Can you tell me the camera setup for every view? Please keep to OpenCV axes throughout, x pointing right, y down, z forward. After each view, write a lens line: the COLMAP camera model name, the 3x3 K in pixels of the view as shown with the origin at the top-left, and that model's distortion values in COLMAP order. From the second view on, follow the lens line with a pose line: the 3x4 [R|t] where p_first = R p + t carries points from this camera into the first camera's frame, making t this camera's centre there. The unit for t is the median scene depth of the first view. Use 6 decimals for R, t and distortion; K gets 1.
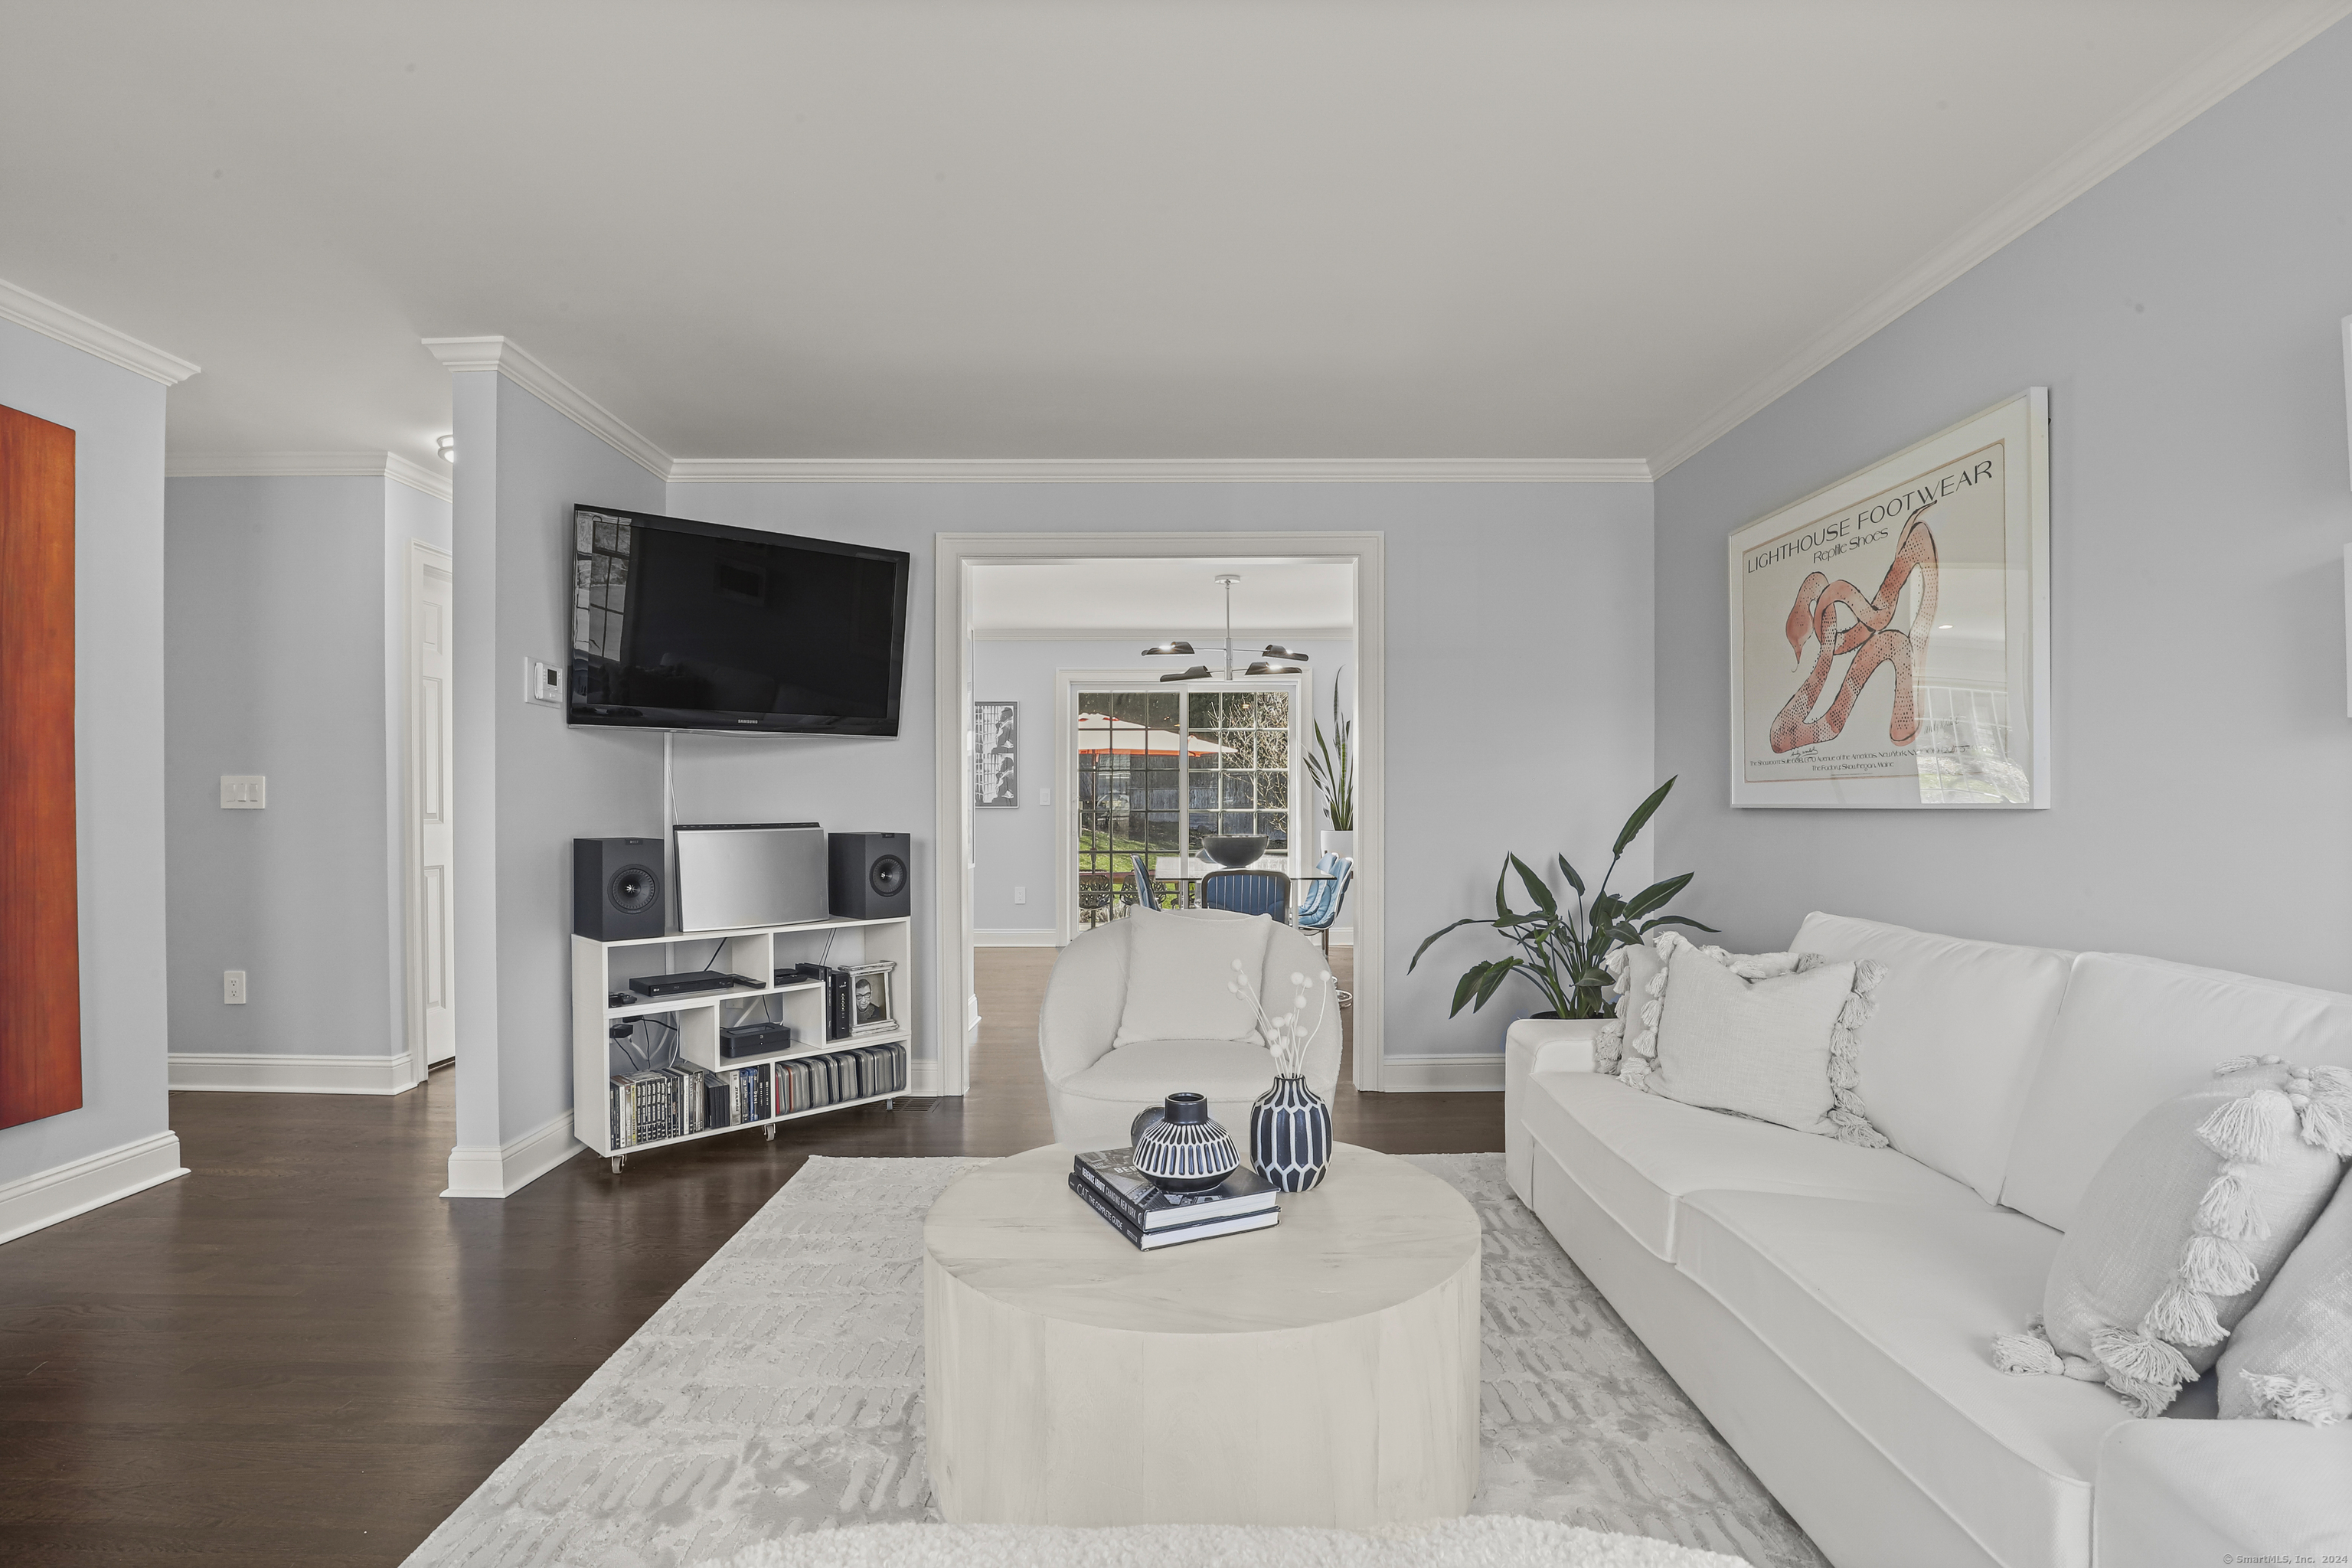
lens RADIAL K [[1086.9, 0, 1177.6], [0, 1086.9, 811.8], [0, 0, 1]] dist [-0.039552, 0.000090]
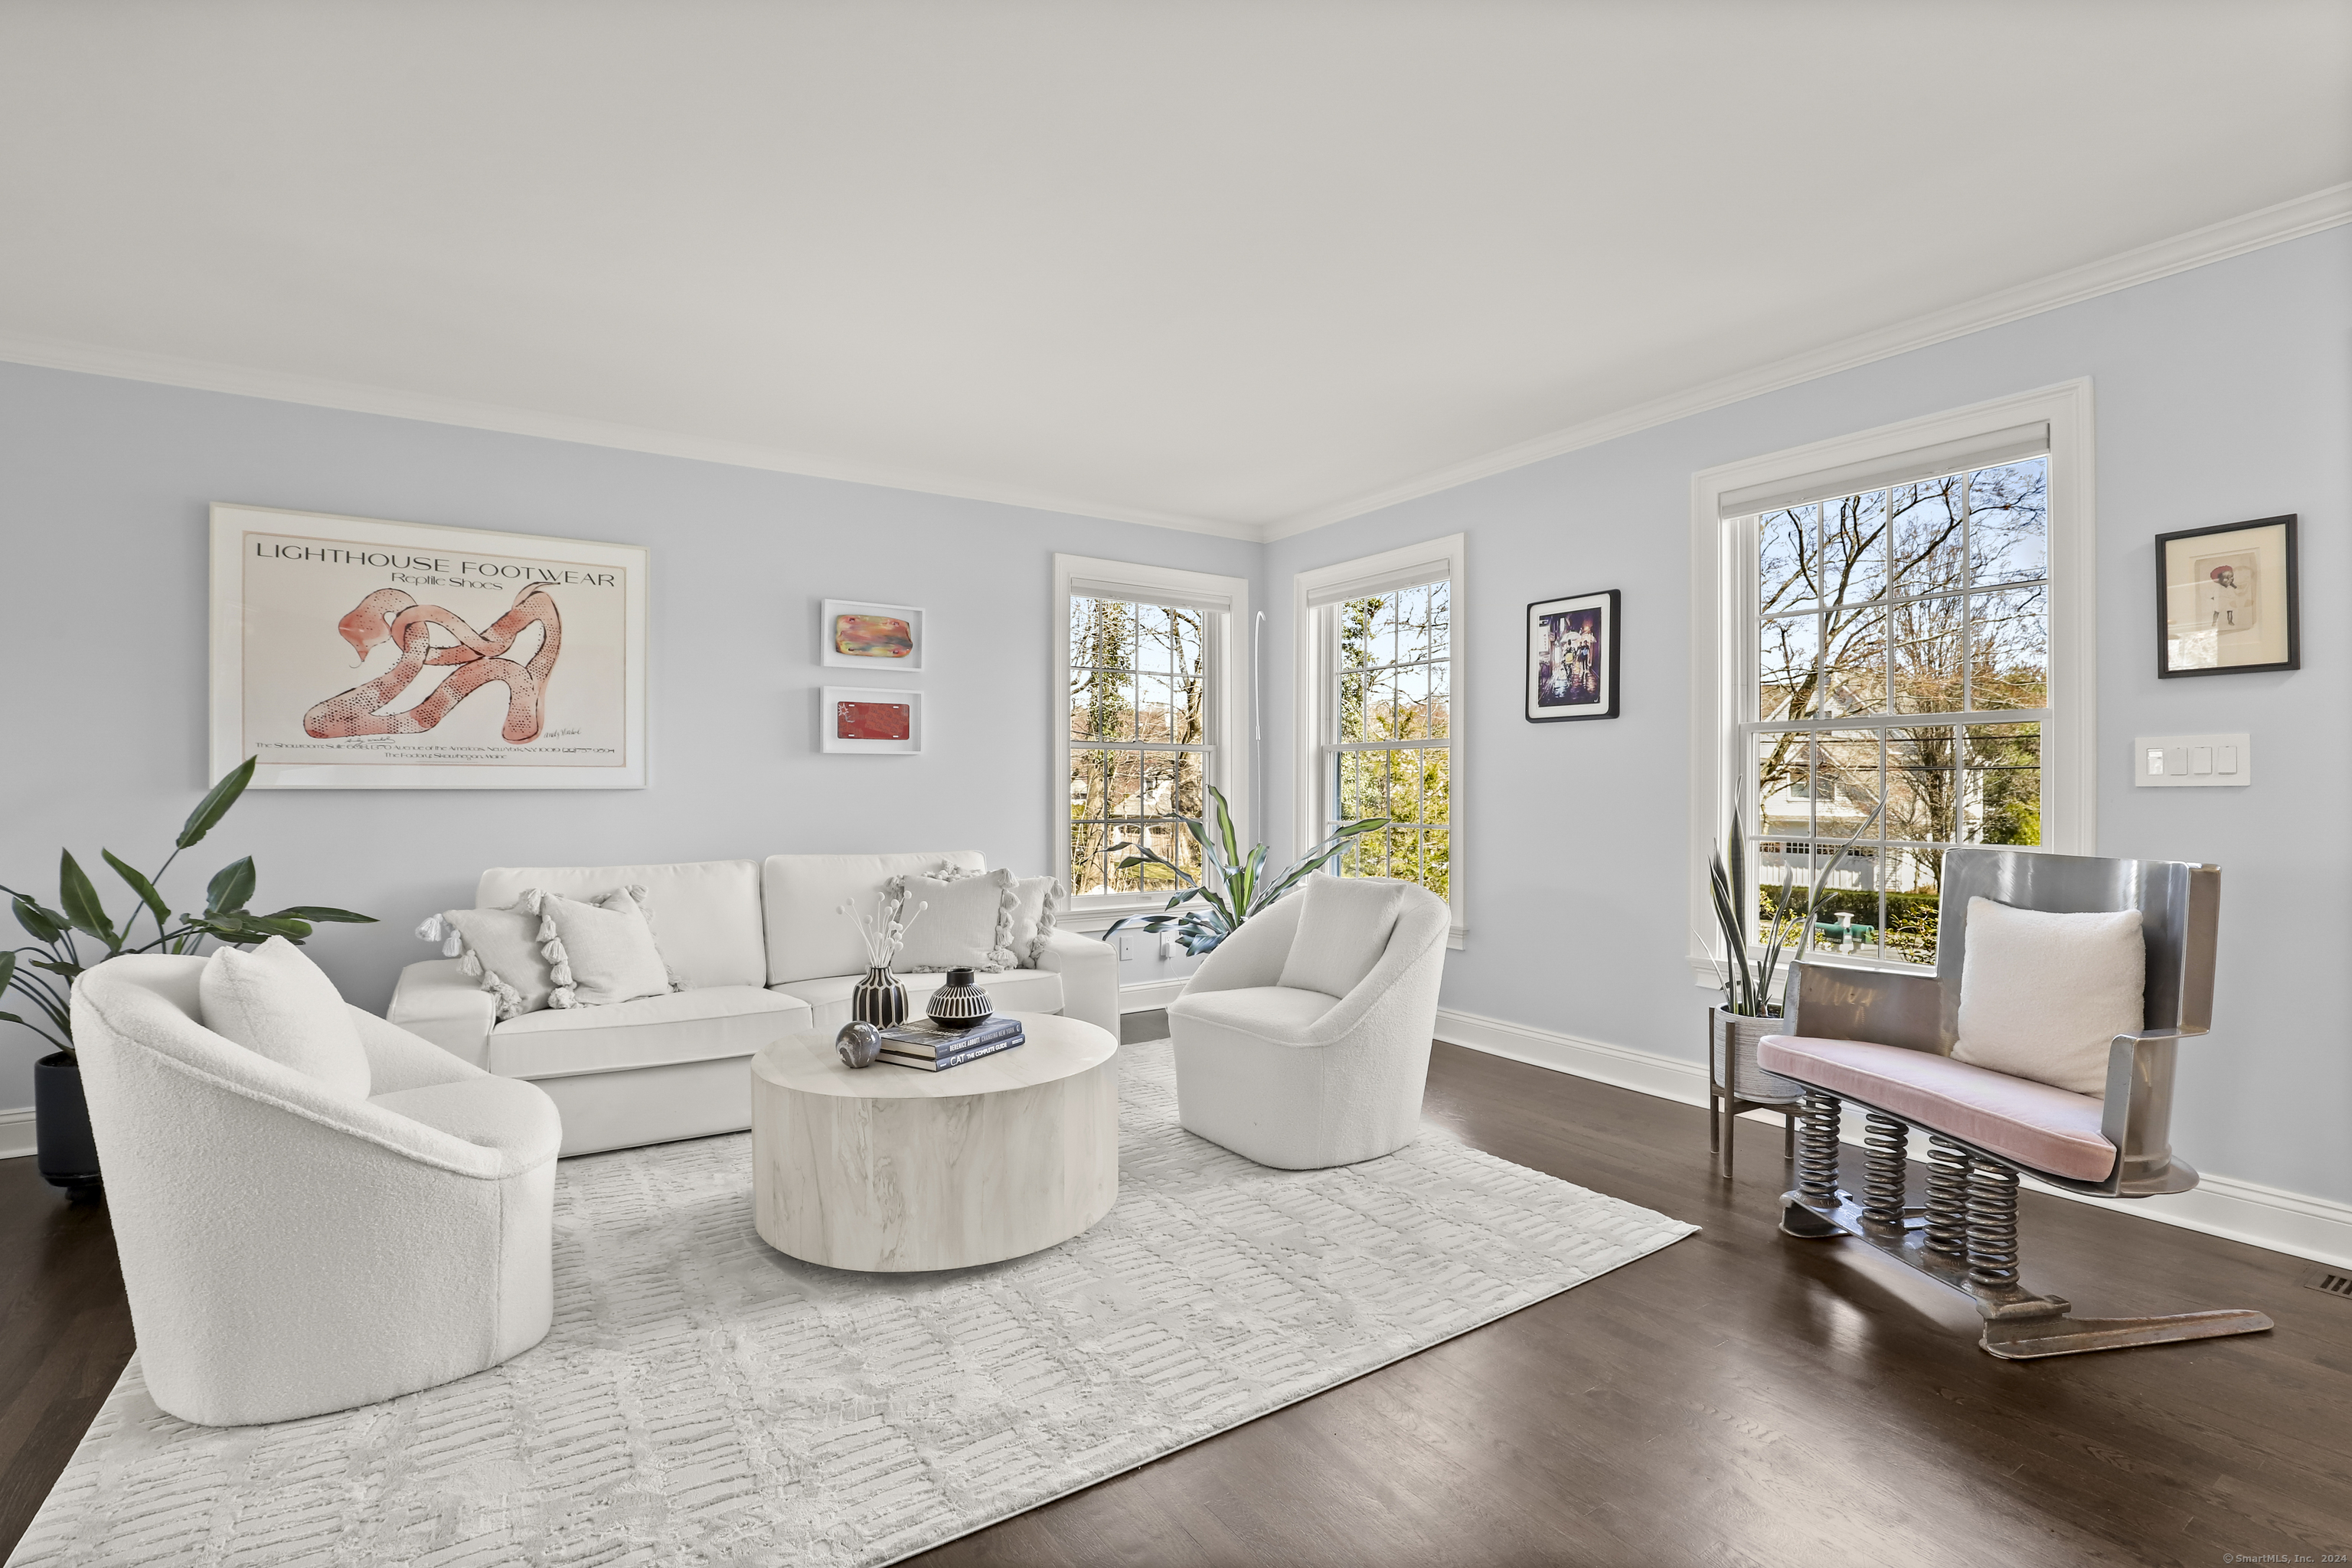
lens RADIAL K [[1090.5, 0, 1176.0], [0, 1090.5, 784.0], [0, 0, 1]] dist [-0.031395, 0.000160]
pose [[-0.544004, 0.002143, 0.839080, -0.841610], [0.005689, 0.999983, 0.001134, -0.005122], [-0.839063, 0.005390, -0.544007, 0.894519]]
